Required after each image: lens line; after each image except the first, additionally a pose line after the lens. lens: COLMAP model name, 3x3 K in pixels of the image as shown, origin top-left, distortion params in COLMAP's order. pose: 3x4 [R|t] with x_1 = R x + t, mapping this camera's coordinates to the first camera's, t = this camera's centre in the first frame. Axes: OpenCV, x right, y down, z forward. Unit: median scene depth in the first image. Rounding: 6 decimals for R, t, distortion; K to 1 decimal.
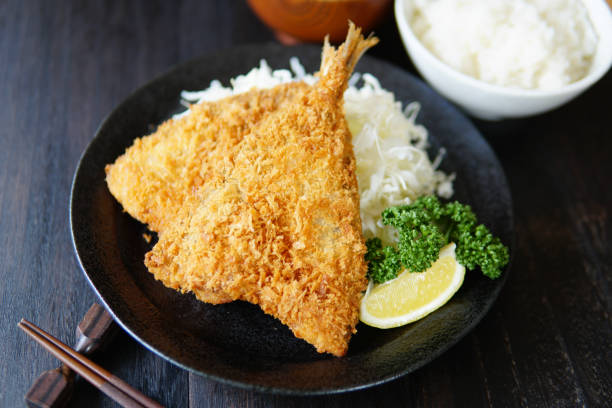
lens RADIAL K [[935.0, 0, 327.0], [0, 935.0, 207.7], [0, 0, 1]] dist [-0.029881, 0.000000]
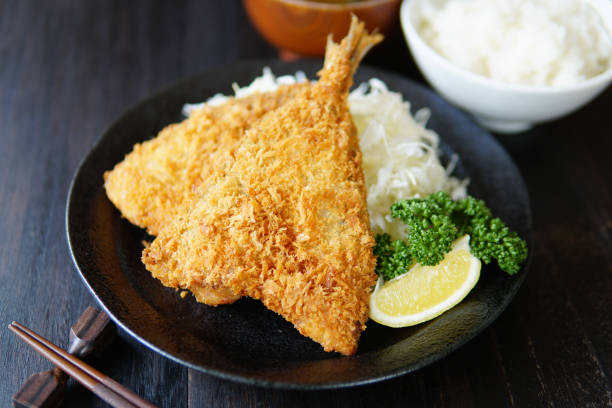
lens RADIAL K [[967.4, 0, 313.3], [0, 967.4, 201.3], [0, 0, 1]] dist [-0.027098, 0.000000]
pose [[0.998928, -0.022735, -0.040311, 0.020696], [0.017194, 0.990989, -0.132834, 0.132831], [0.042968, 0.131998, 0.990318, 0.022452]]
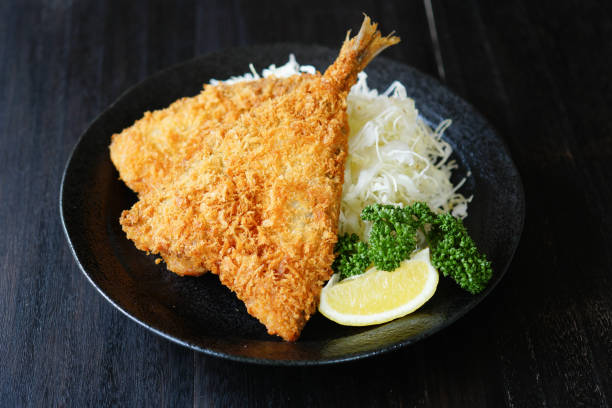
lens RADIAL K [[1451.0, 0, 304.1], [0, 1451.0, 200.0], [0, 0, 1]] dist [0.101798, 0.000000]
pose [[0.963013, 0.133648, -0.233973, 0.358774], [-0.165726, 0.978444, -0.123215, 0.196813], [0.212462, 0.157433, 0.964404, -0.473025]]
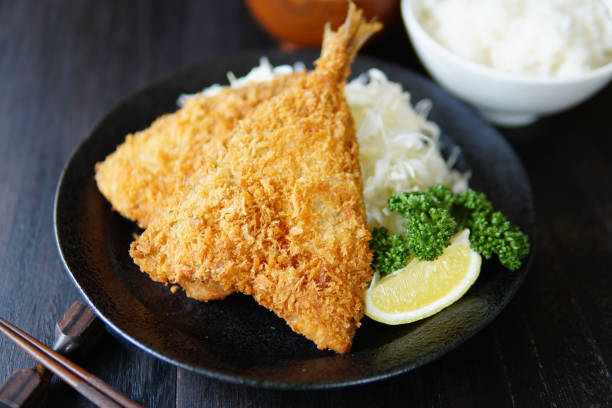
lens RADIAL K [[935.0, 0, 319.9], [0, 935.0, 193.6], [0, 0, 1]] dist [-0.029881, 0.000000]
pose [[0.998602, -0.019004, -0.049329, 0.038474], [0.011967, 0.990189, -0.139222, 0.130171], [0.051491, 0.138437, 0.989032, 0.089490]]
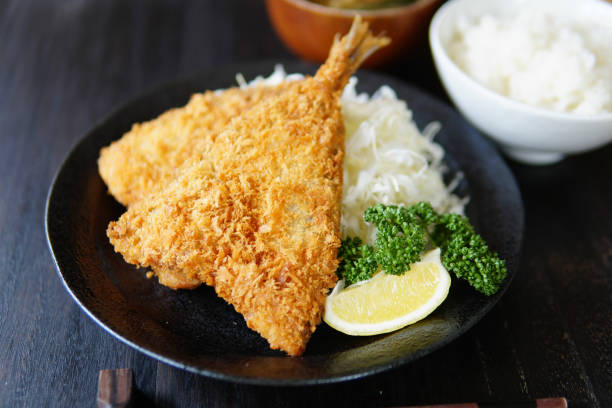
lens RADIAL K [[935.0, 0, 310.0], [0, 935.0, 190.9], [0, 0, 1]] dist [-0.029881, 0.000000]
pose [[0.978251, 0.087086, -0.188257, 0.180617], [-0.121753, 0.975873, -0.181240, 0.163357], [0.167932, 0.200219, 0.965252, 0.108866]]
